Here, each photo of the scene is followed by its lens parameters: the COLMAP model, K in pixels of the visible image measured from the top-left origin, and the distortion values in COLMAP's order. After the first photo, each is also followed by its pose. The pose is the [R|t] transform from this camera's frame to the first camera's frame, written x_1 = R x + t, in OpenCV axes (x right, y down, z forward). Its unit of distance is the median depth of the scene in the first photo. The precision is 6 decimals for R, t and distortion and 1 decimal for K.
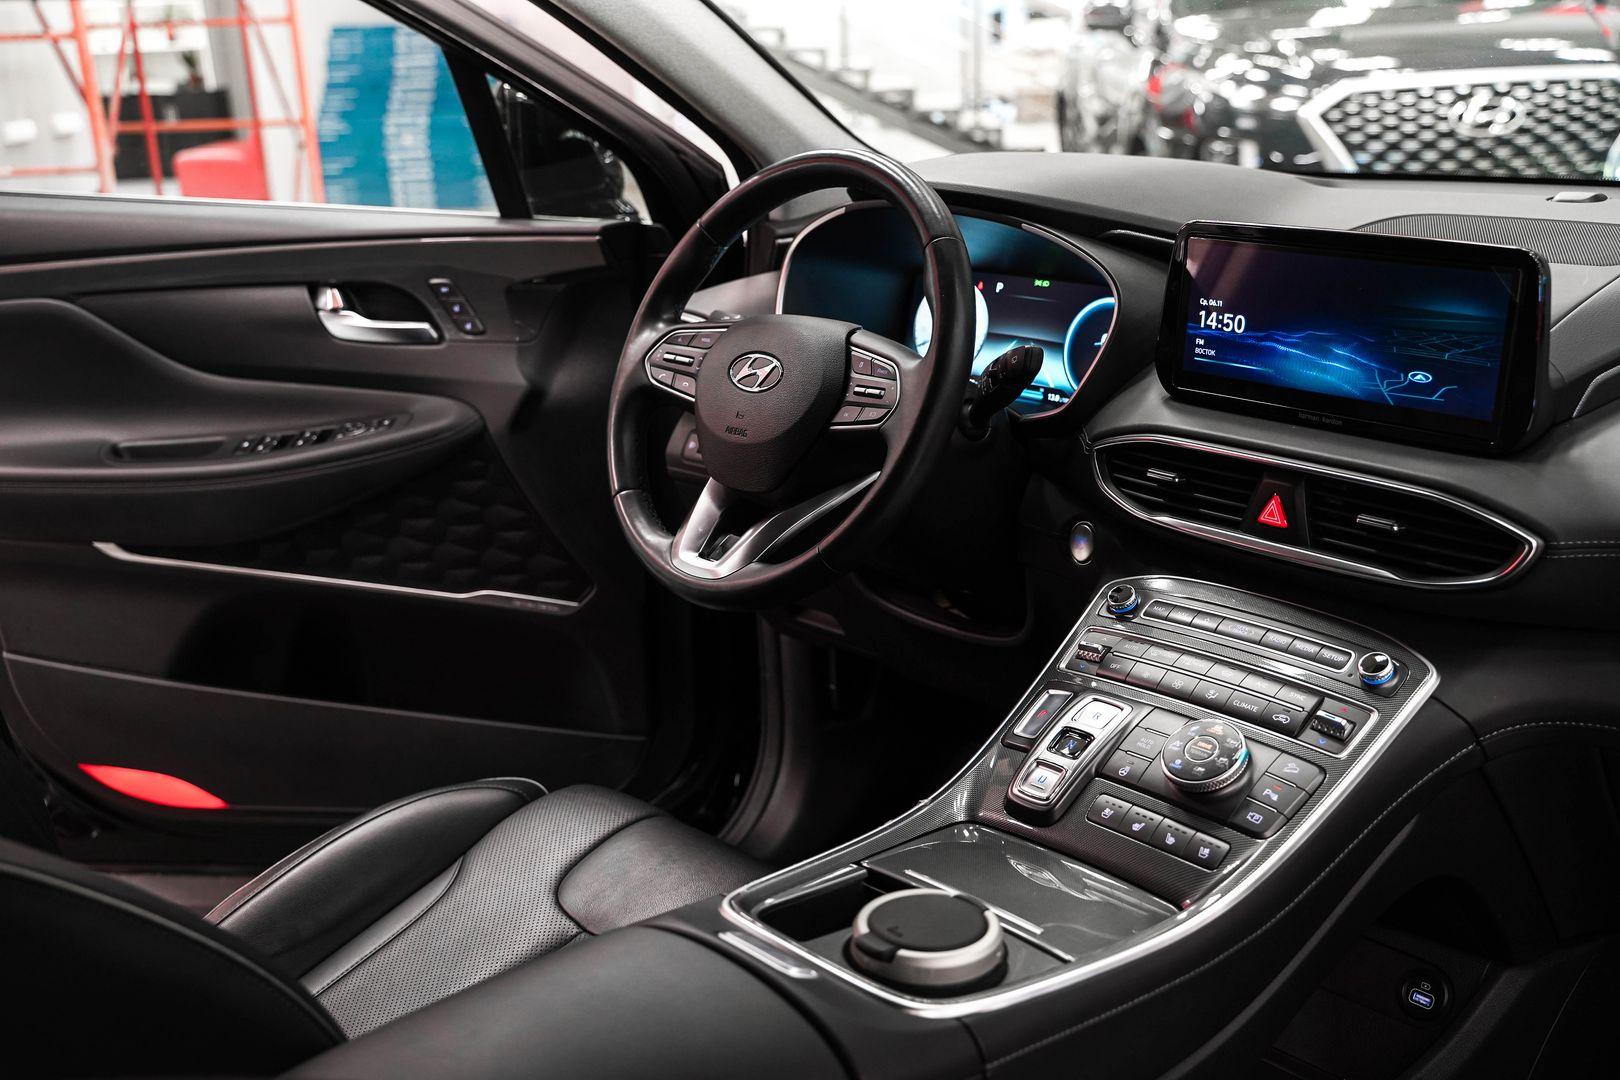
lens RADIAL K [[1728.8, 0, 814.7], [0, 1728.8, 527.0], [0, 0, 1]] dist [-0.000260, 0.000000]
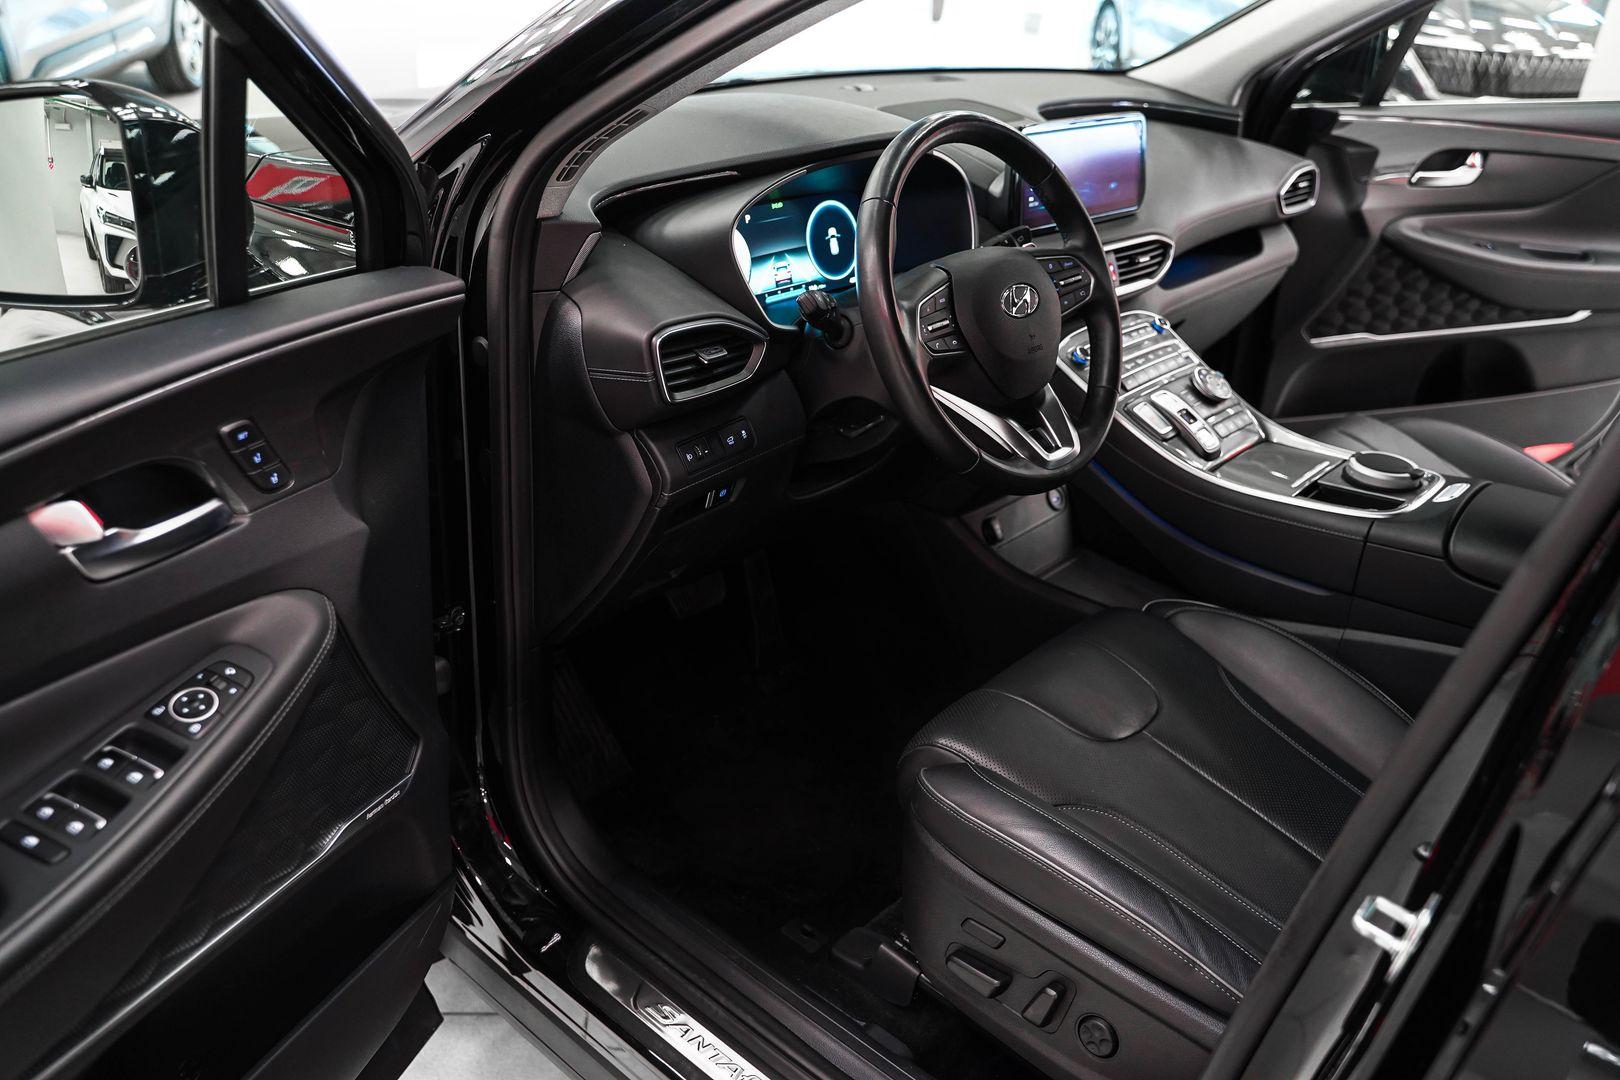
lens RADIAL K [[1310.8, 0, 810.2], [0, 1310.8, 522.6], [0, 0, 1]] dist [-0.085352, -0.003229]
pose [[-0.093853, -0.414264, 0.905305, -0.811340], [0.235574, 0.874256, 0.424478, -0.333900], [-0.967314, 0.253105, 0.015538, 1.022270]]
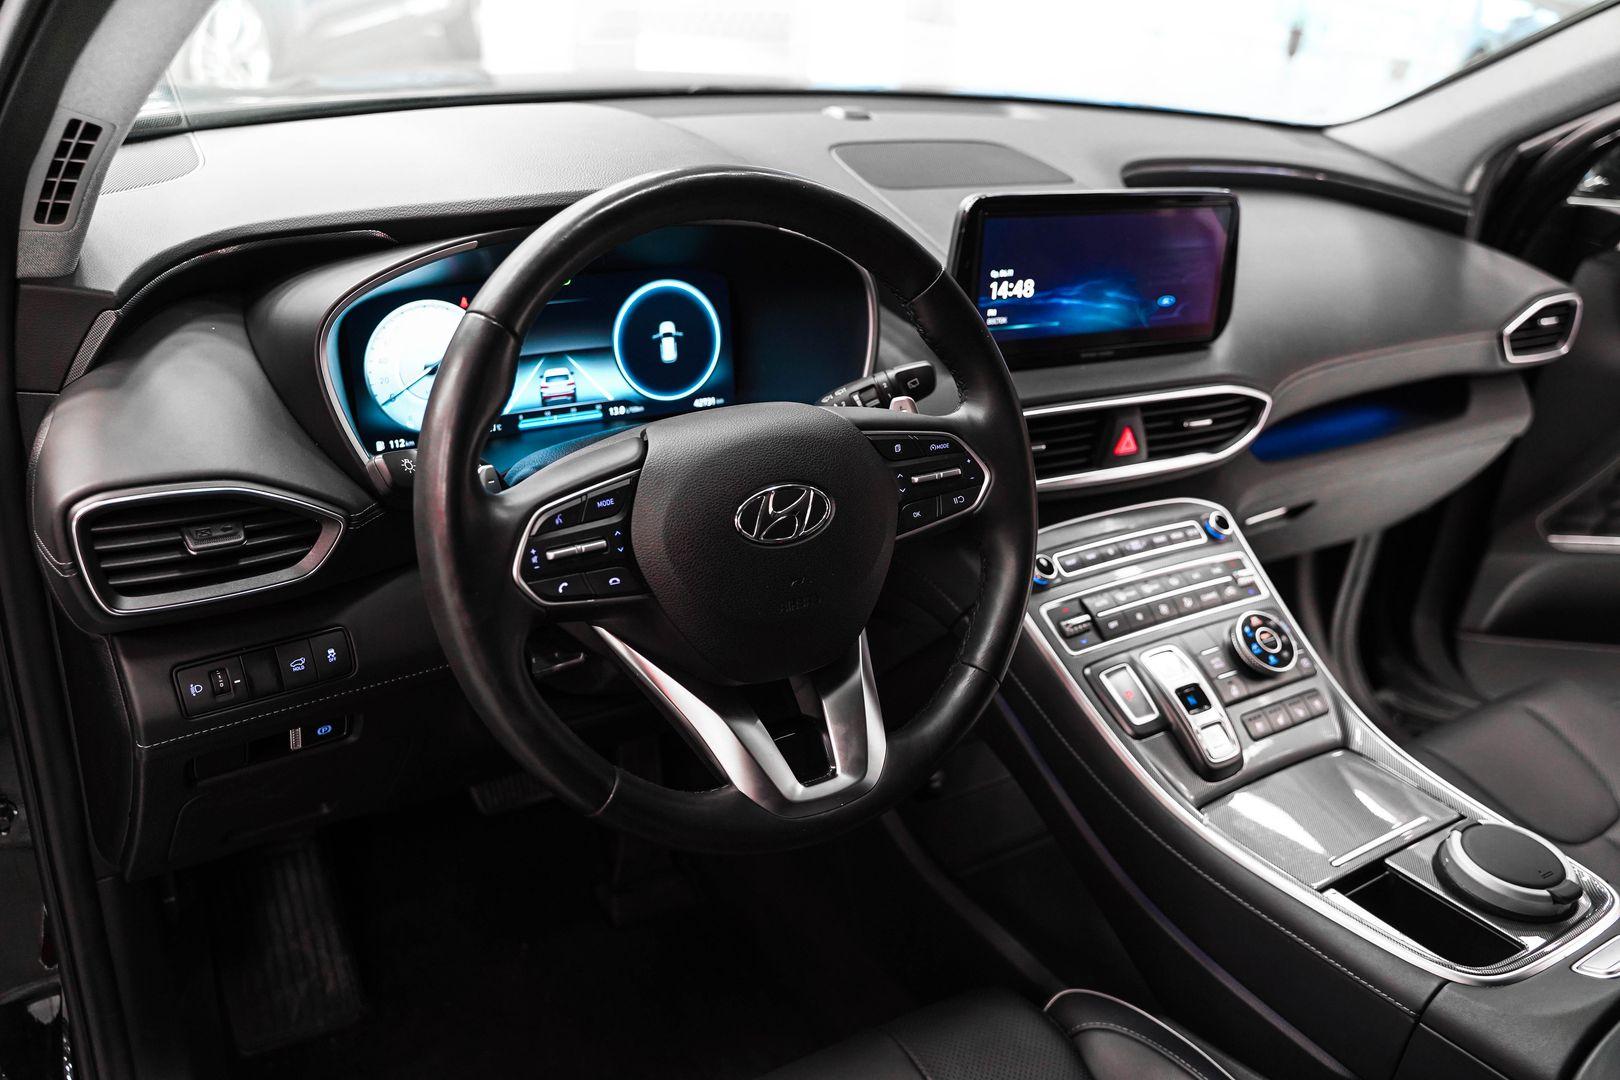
lens RADIAL K [[1313.5, 0, 809.2], [0, 1313.5, 546.0], [0, 0, 1]] dist [-0.116280, 0.104261]
pose [[0.176348, -0.413627, 0.893204, -0.440251], [0.180271, 0.905649, 0.383799, -0.241614], [-0.967680, 0.093336, 0.234274, 0.758860]]
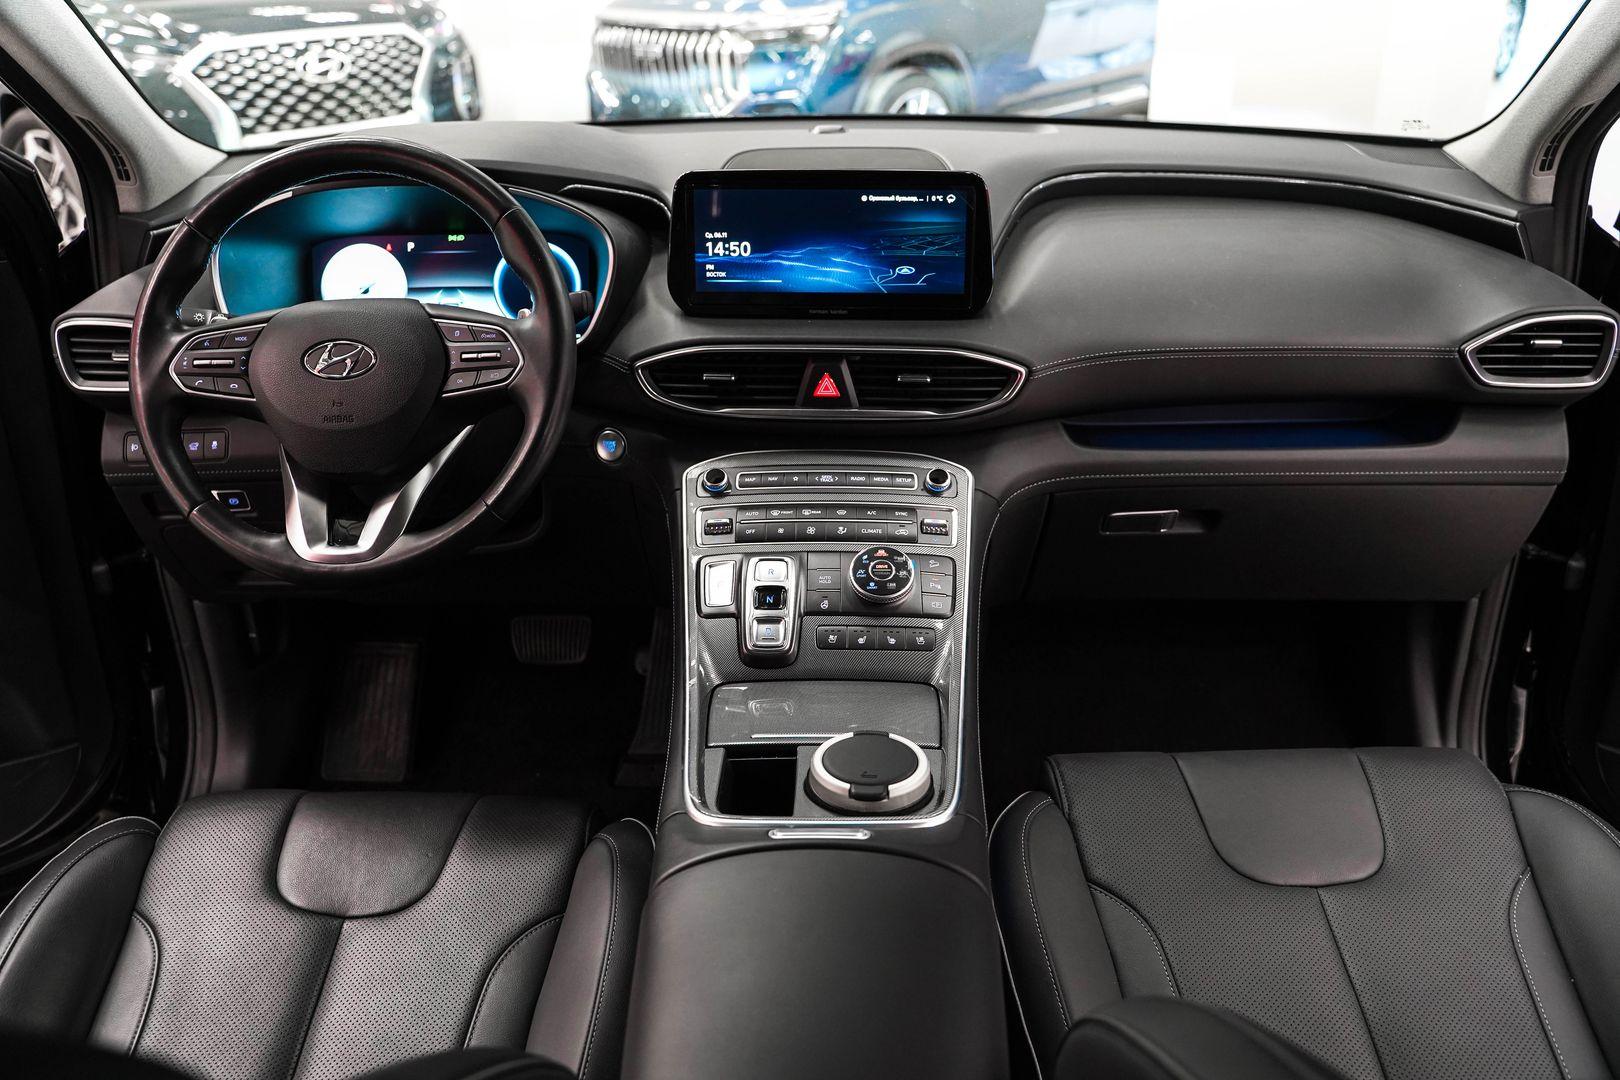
lens RADIAL K [[1313.5, 0, 805.6], [0, 1313.5, 543.6], [0, 0, 1]] dist [-0.116280, 0.104261]
pose [[0.697059, -0.280630, 0.659814, -0.334621], [0.194168, 0.959722, 0.203057, -0.075838], [-0.690222, -0.013428, 0.723473, 0.211374]]
